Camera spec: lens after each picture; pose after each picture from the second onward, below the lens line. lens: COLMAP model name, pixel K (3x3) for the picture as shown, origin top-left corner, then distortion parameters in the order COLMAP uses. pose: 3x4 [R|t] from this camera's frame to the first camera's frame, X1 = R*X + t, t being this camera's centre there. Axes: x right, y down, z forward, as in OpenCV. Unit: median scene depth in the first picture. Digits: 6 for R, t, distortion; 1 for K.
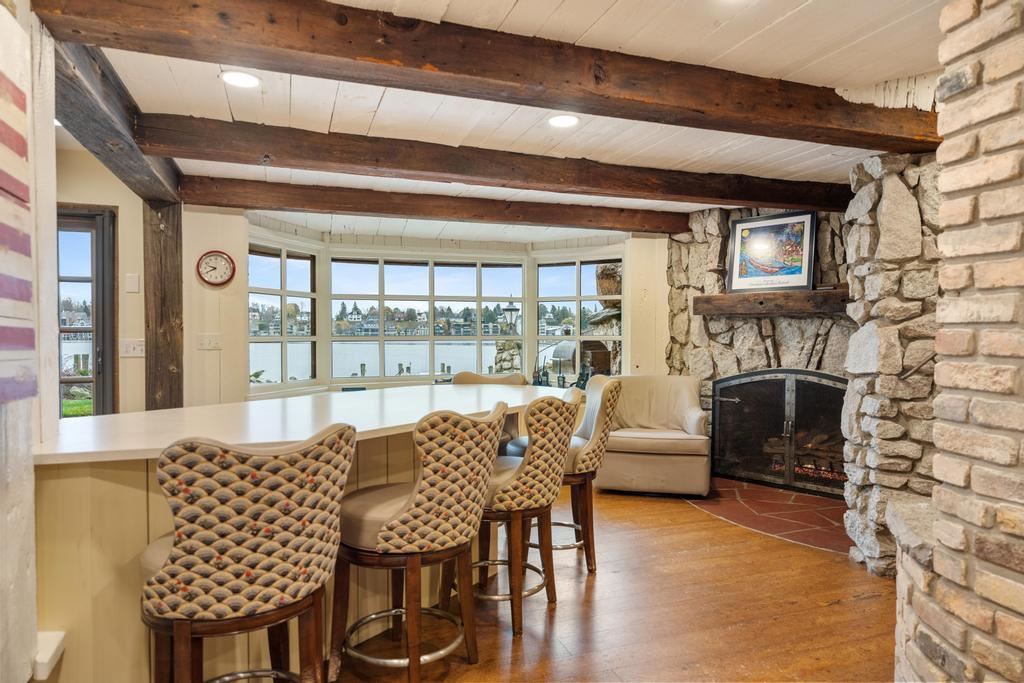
lens RADIAL K [[653.7, 0, 513.4], [0, 653.7, 340.1], [0, 0, 1]] dist [0.001240, -0.000030]
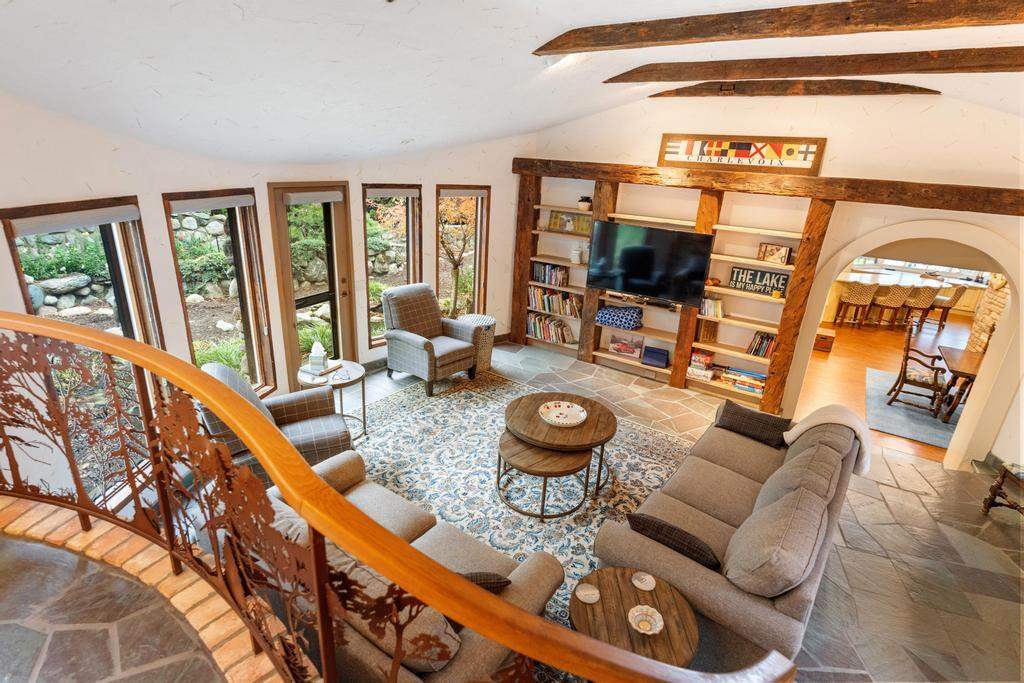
lens RADIAL K [[500.1, 0, 521.6], [0, 500.1, 339.0], [0, 0, 1]] dist [-0.005085, 0.000195]
pose [[0.606490, 0.298431, -0.736959, 1.633254], [-0.065958, 0.942576, 0.327414, -0.853233], [0.792351, -0.149965, 0.591347, -5.557429]]
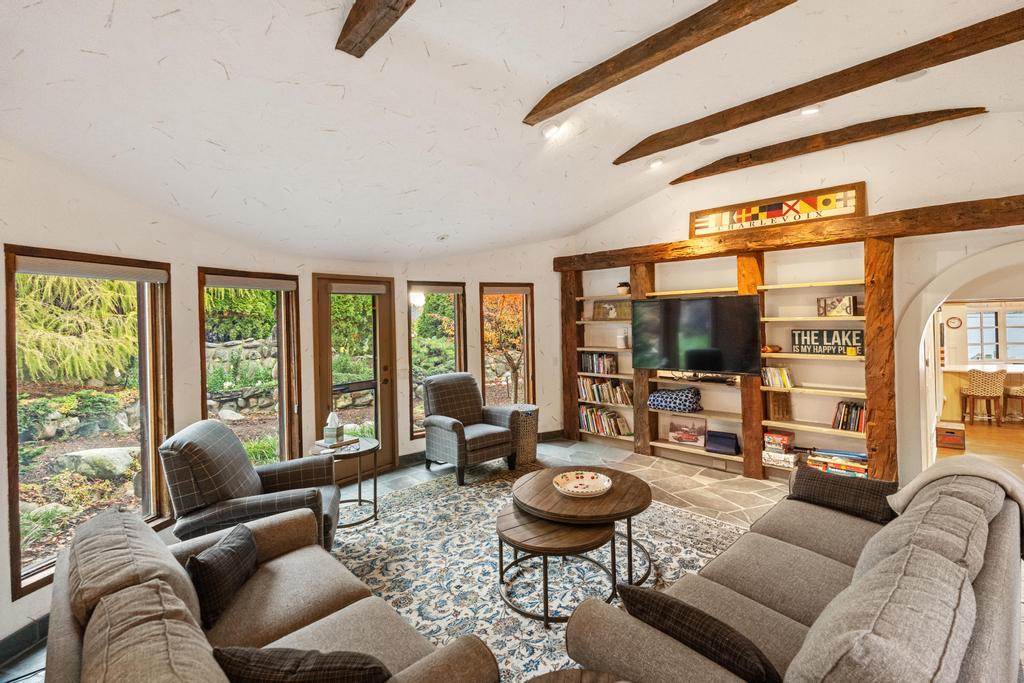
lens RADIAL K [[451.8, 0, 521.2], [0, 451.8, 316.7], [0, 0, 1]] dist [-0.007724, 0.001521]
pose [[0.439059, -0.015650, -0.898322, 1.597533], [0.018165, 0.999799, -0.008540, -0.430573], [0.898275, -0.012569, 0.439255, -5.072659]]
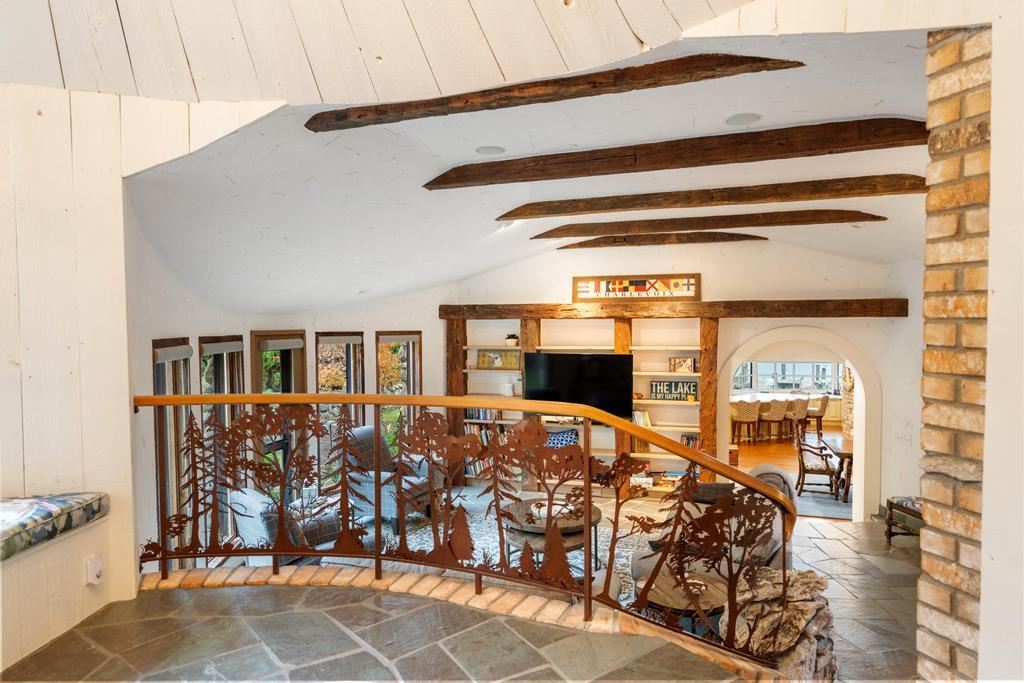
lens RADIAL K [[602.3, 0, 519.5], [0, 602.3, 341.7], [0, 0, 1]] dist [-0.010306, 0.001814]
pose [[0.795040, 0.008992, -0.606491, 1.857723], [0.000064, 0.999889, 0.014909, -0.691728], [0.606558, -0.011892, 0.794951, -6.568151]]
